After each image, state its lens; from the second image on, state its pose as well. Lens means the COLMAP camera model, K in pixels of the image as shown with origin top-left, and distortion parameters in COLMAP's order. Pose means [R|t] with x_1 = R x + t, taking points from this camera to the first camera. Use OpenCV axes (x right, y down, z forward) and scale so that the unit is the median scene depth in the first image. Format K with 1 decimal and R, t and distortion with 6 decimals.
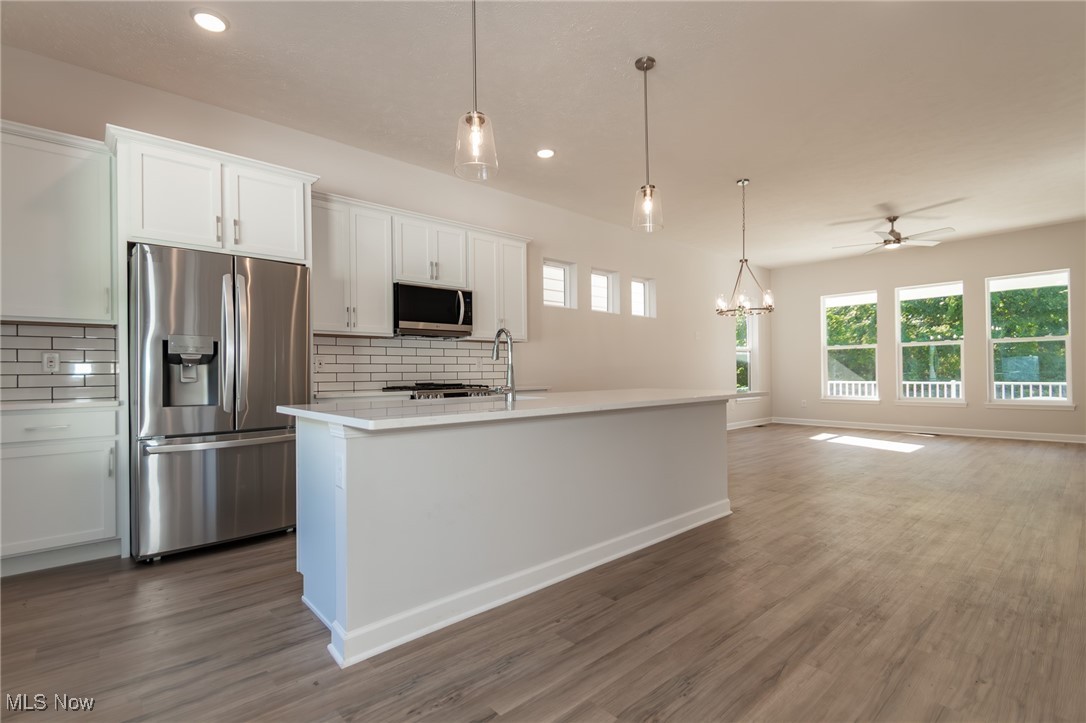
lens RADIAL K [[502.7, 0, 538.3], [0, 502.7, 363.9], [0, 0, 1]] dist [0.013180, -0.007670]
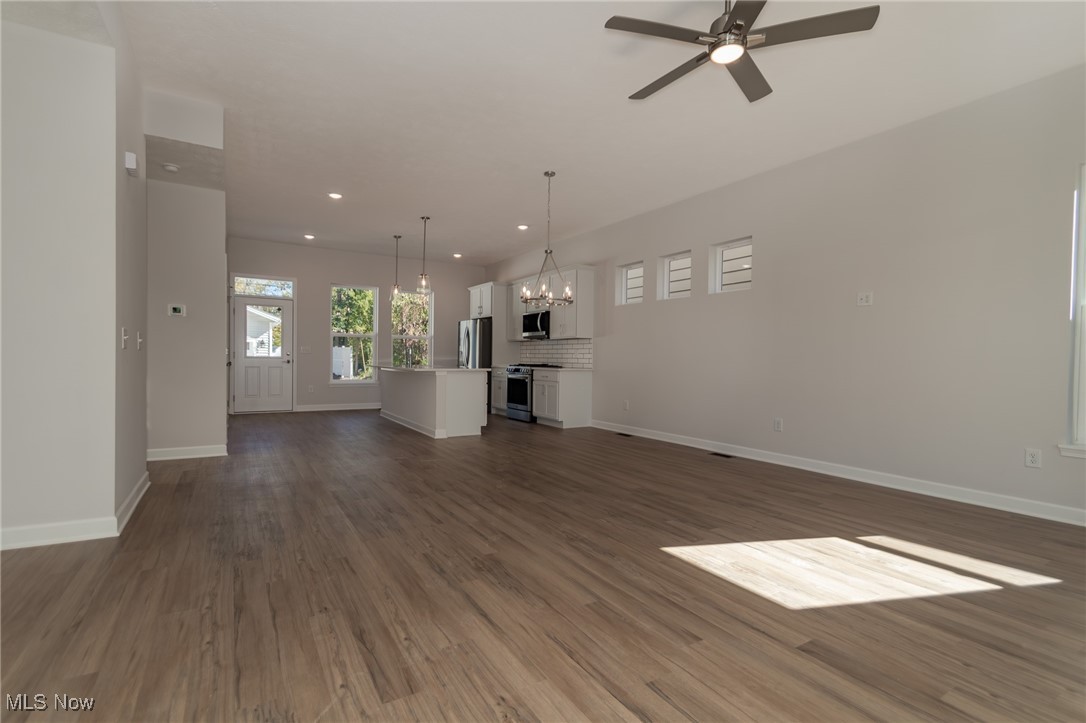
lens RADIAL K [[502.7, 0, 534.9], [0, 502.7, 367.1], [0, 0, 1]] dist [0.013180, -0.007670]
pose [[-0.188314, 0.022243, -0.981857, 1.269208], [0.003035, 0.999752, 0.022066, 0.007277], [0.982104, 0.001176, -0.188335, 1.041511]]
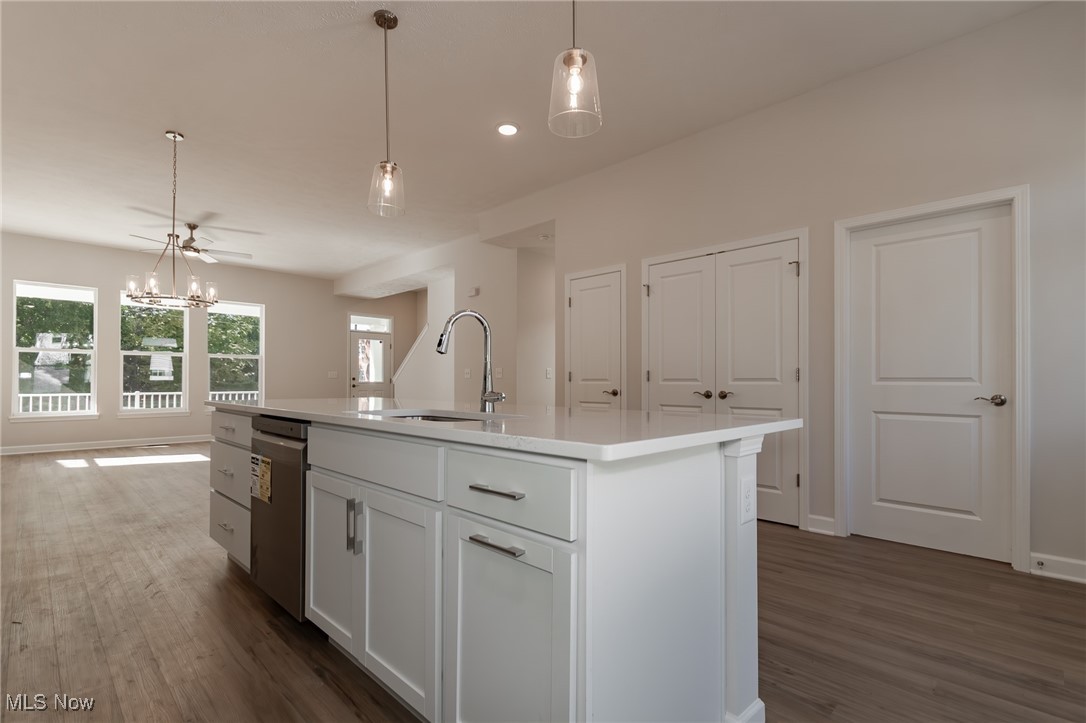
lens RADIAL K [[502.7, 0, 538.5], [0, 502.7, 377.9], [0, 0, 1]] dist [0.013180, -0.007670]
pose [[-0.067365, 0.014655, 0.997621, -0.356251], [-0.018081, 0.999710, -0.015906, 0.012651], [-0.997565, -0.019110, -0.067080, 0.432128]]
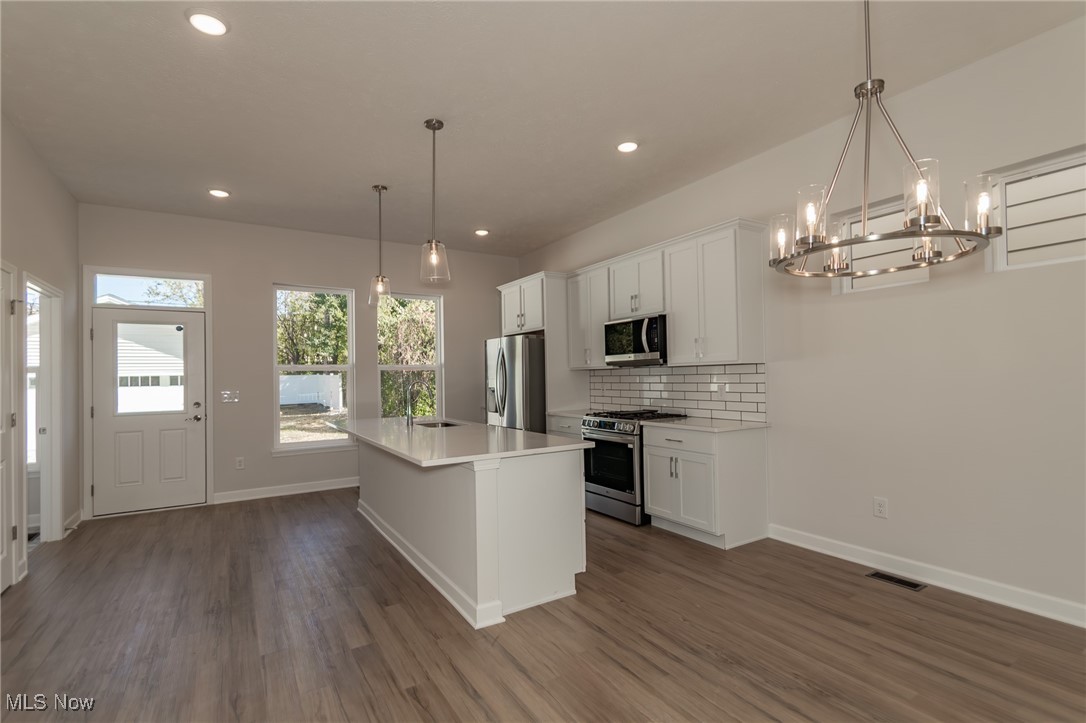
lens RADIAL K [[502.7, 0, 537.2], [0, 502.7, 366.9], [0, 0, 1]] dist [0.013180, -0.007670]
pose [[-0.178594, -0.007241, -0.983896, 0.662427], [0.035728, 0.999266, -0.013839, -0.035143], [0.983274, -0.037624, -0.178204, 0.760751]]
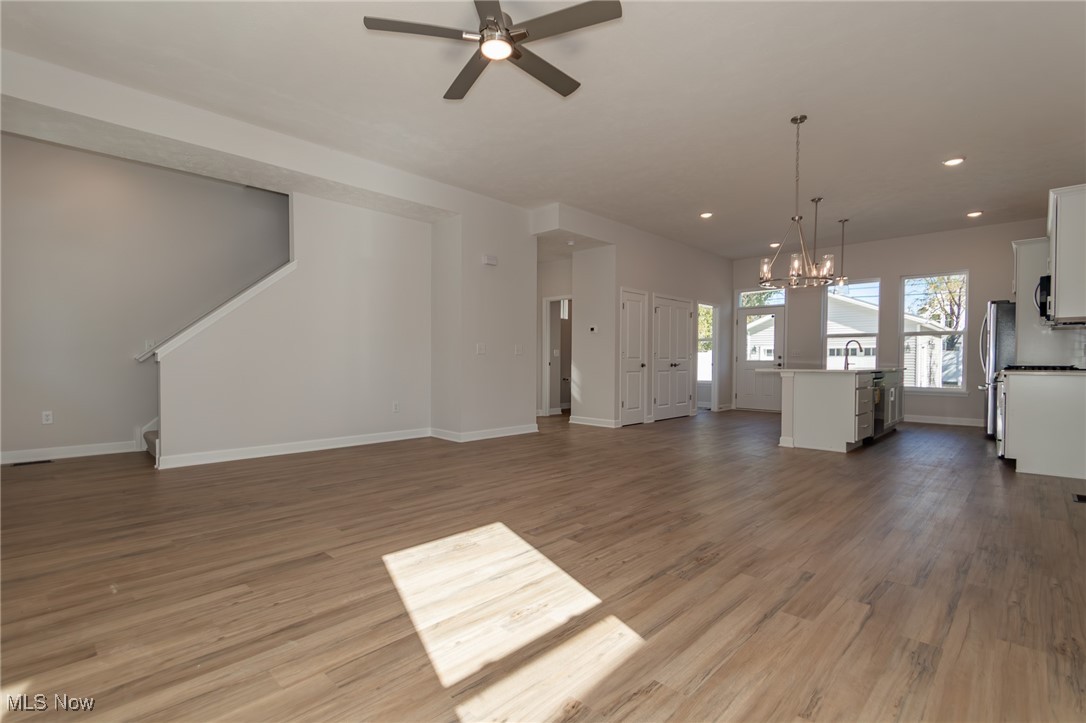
lens RADIAL K [[502.7, 0, 539.2], [0, 502.7, 368.6], [0, 0, 1]] dist [0.013180, -0.007670]
pose [[-0.997551, 0.005925, -0.069693, 0.781201], [0.005915, 0.999982, 0.000353, 0.029978], [0.069694, -0.000060, -0.997568, 1.587673]]
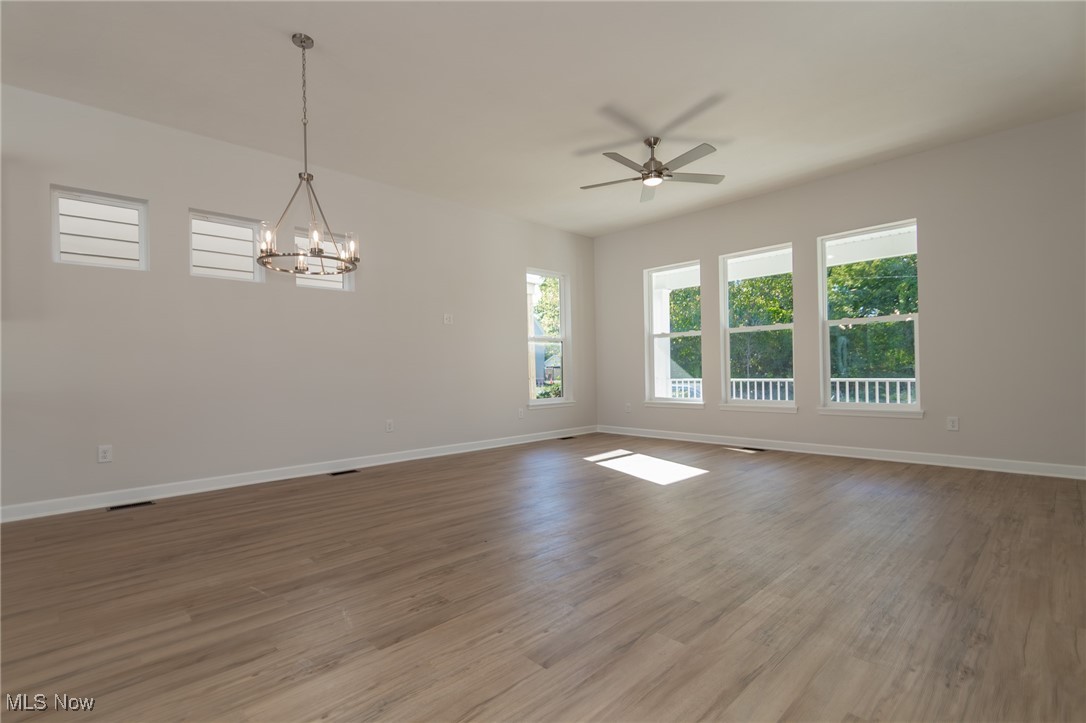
lens RADIAL K [[502.7, 0, 540.0], [0, 502.7, 369.6], [0, 0, 1]] dist [0.013180, -0.007670]
pose [[0.999330, -0.006704, 0.035975, 0.581040], [0.006207, 0.999884, 0.013905, 0.012209], [-0.036064, -0.013672, 0.999256, 0.356732]]
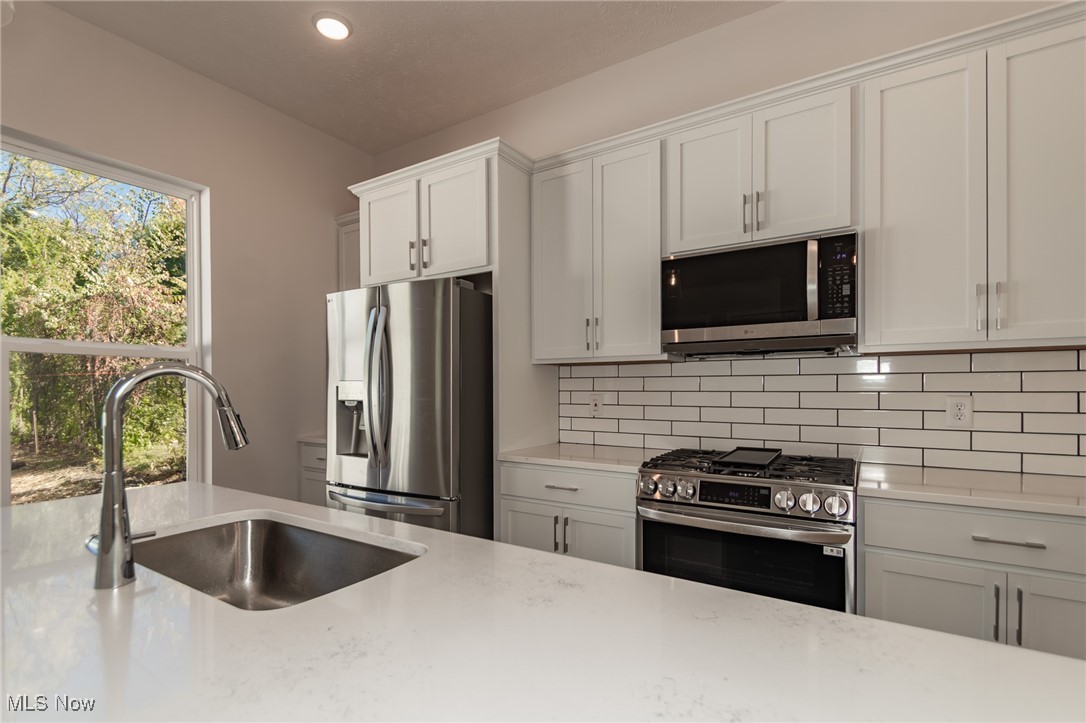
lens RADIAL K [[502.7, 0, 533.5], [0, 502.7, 387.9], [0, 0, 1]] dist [0.013180, -0.007670]
pose [[0.269055, 0.009036, -0.963082, 0.146956], [0.017583, 0.999743, 0.014292, -0.024645], [0.962964, -0.020780, 0.268827, 0.522438]]
